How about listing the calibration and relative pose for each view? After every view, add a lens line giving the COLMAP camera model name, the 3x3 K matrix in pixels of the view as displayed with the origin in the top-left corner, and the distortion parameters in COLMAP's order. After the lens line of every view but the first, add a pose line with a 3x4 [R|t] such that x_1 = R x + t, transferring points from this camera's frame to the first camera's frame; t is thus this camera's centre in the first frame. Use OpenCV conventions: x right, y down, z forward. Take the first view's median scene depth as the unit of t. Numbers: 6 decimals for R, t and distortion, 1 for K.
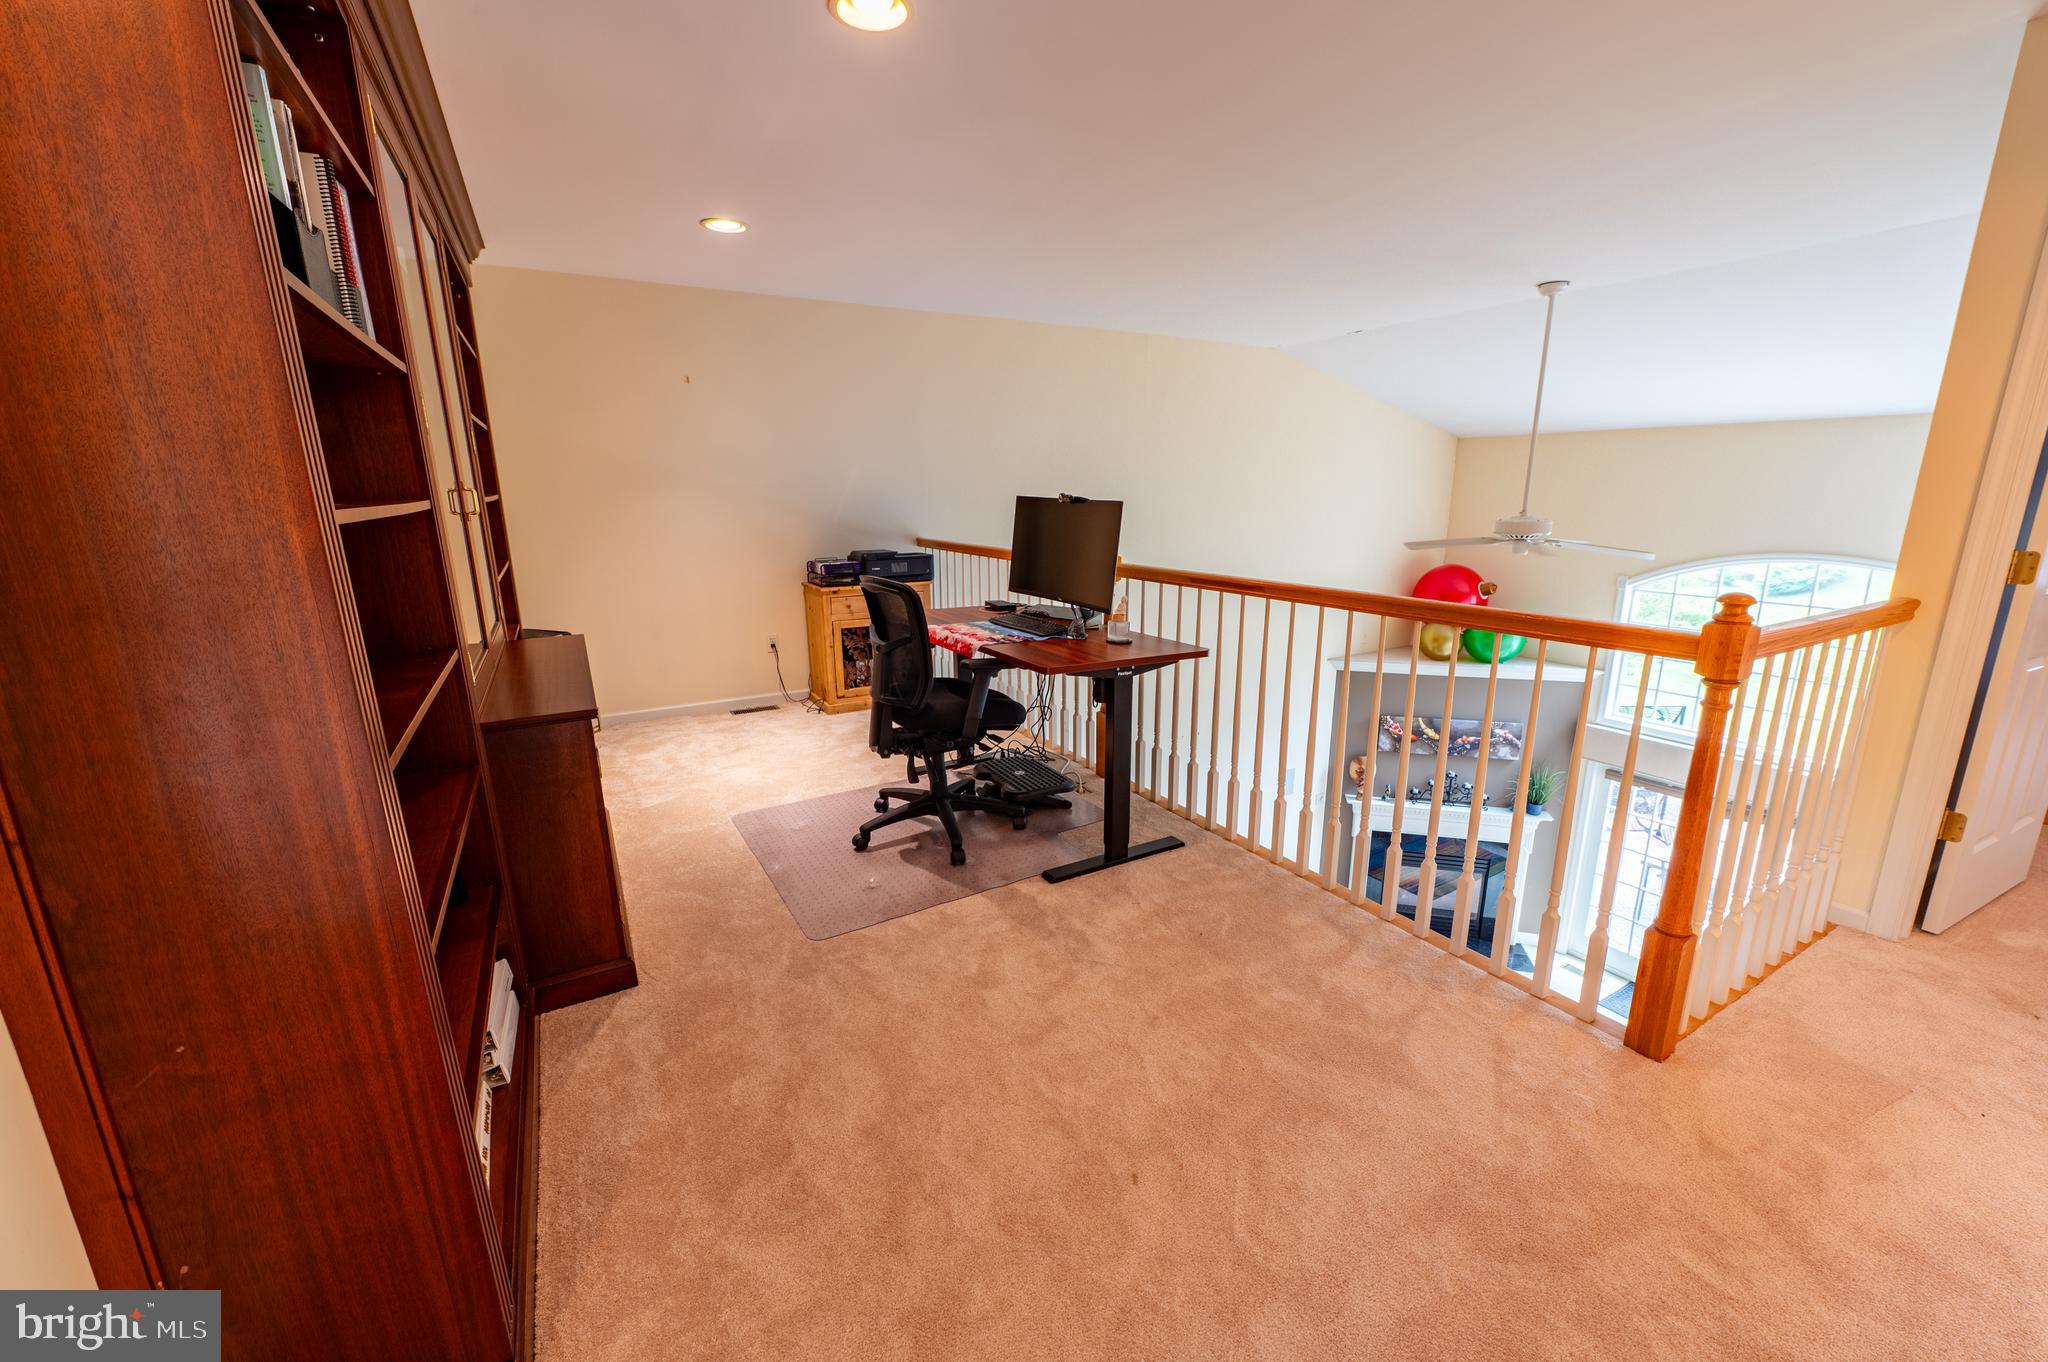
lens RADIAL K [[810.6, 0, 1026.7], [0, 810.6, 688.7], [0, 0, 1]] dist [-0.007401, -0.000553]
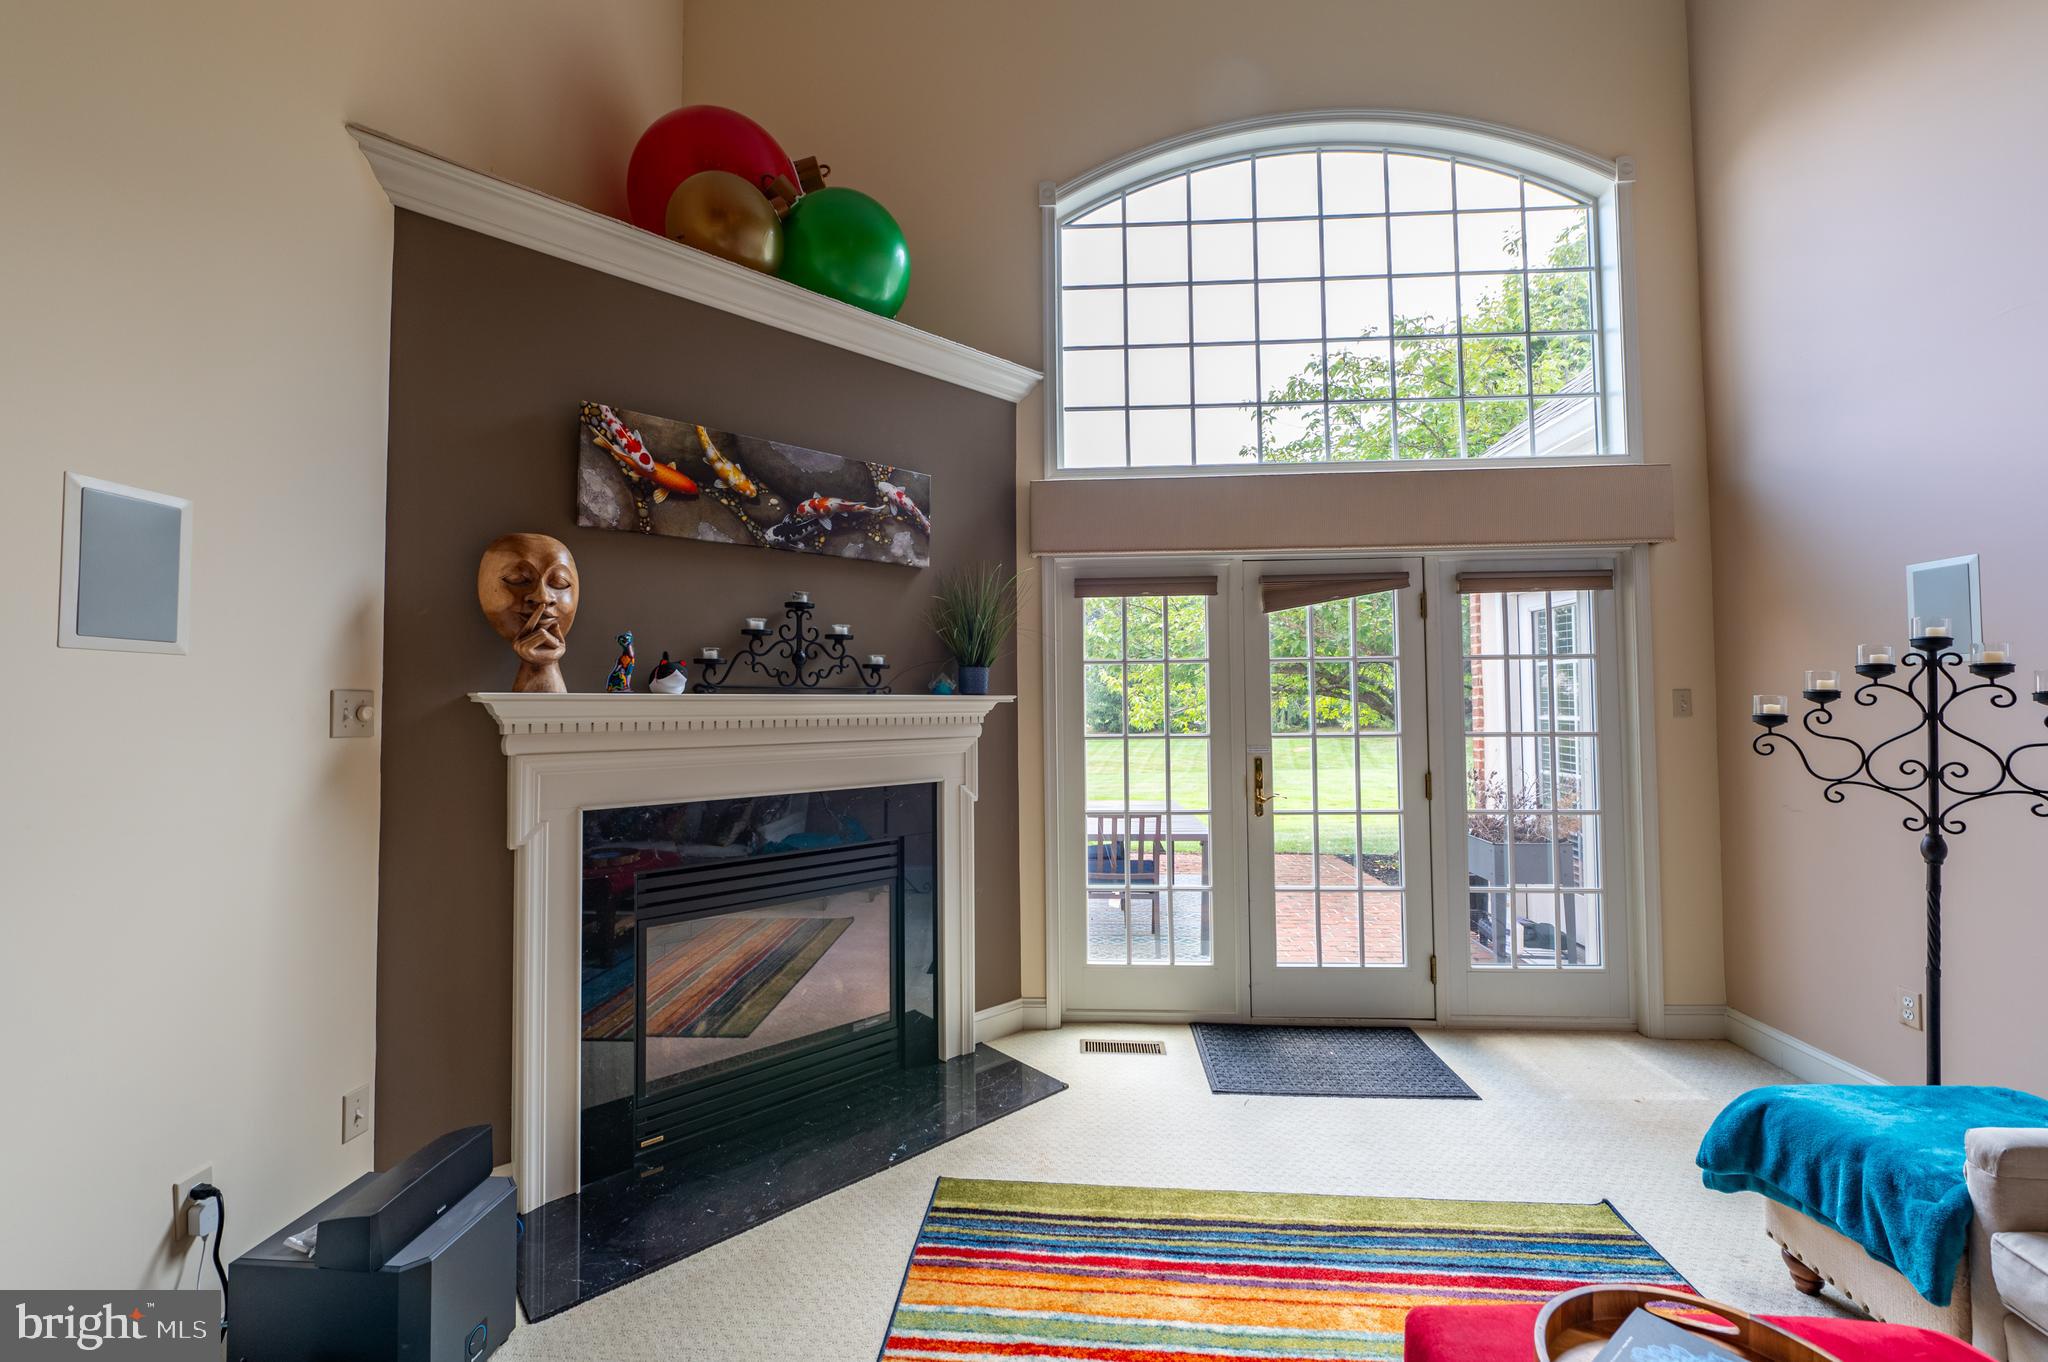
lens RADIAL K [[810.6, 0, 1025.4], [0, 810.6, 674.9], [0, 0, 1]] dist [-0.007401, -0.000553]
pose [[0.552474, 0.029601, 0.833004, 0.285643], [0.196460, 0.966589, -0.164646, 0.217088], [-0.810047, 0.254615, 0.528201, 0.742583]]
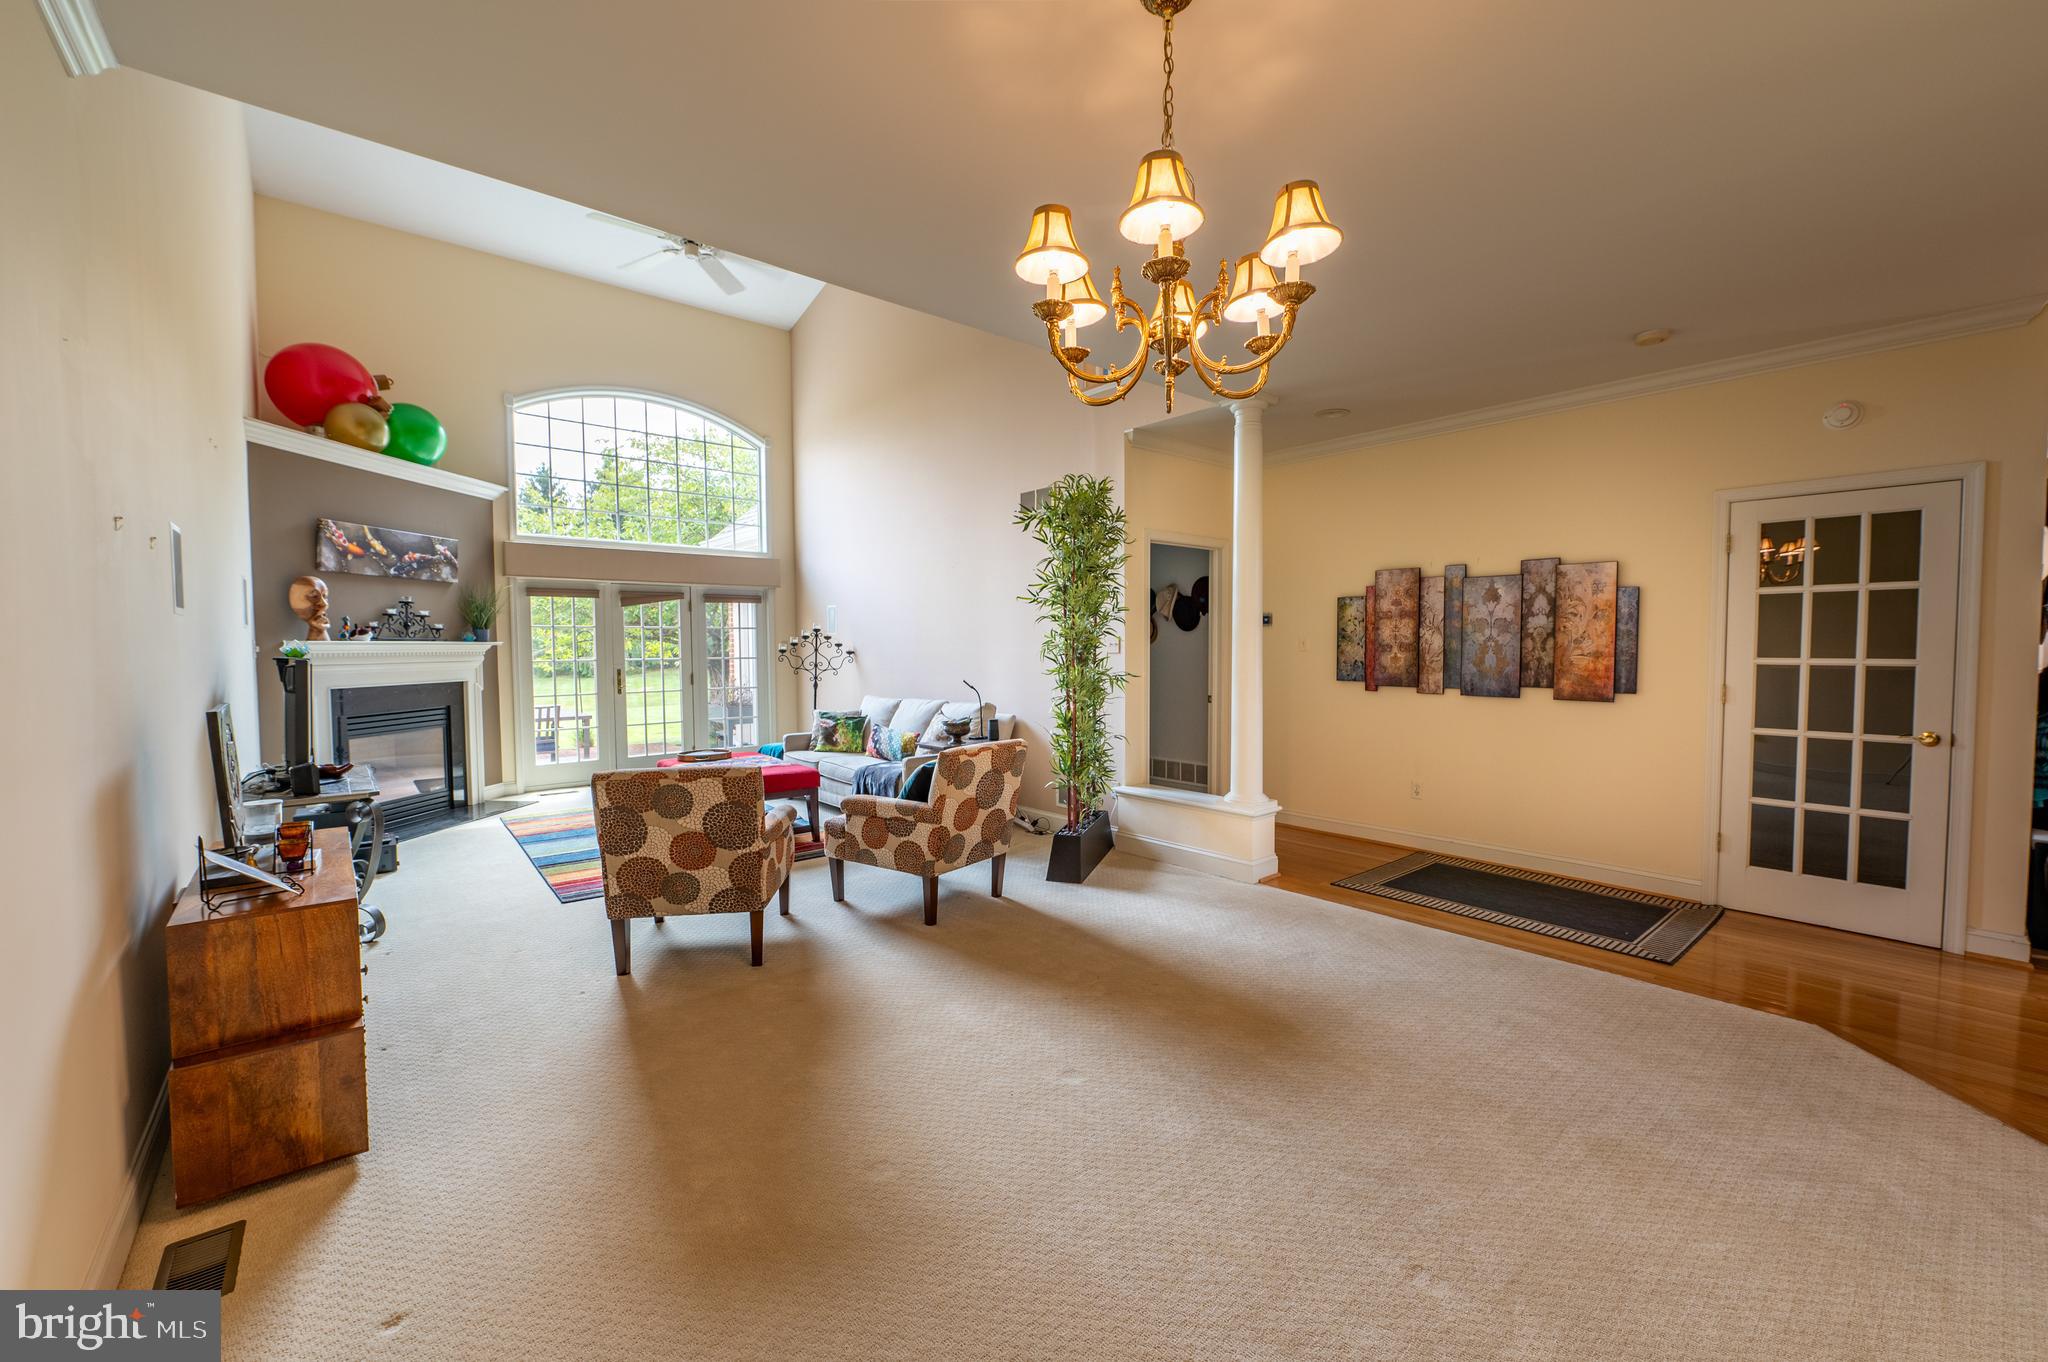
lens RADIAL K [[810.6, 0, 1032.8], [0, 810.6, 686.0], [0, 0, 1]] dist [-0.007401, -0.000553]
pose [[-0.189701, -0.045445, 0.980790, -0.396029], [0.230445, 0.968964, 0.089469, 0.263315], [-0.954415, 0.242990, -0.173340, 0.562805]]
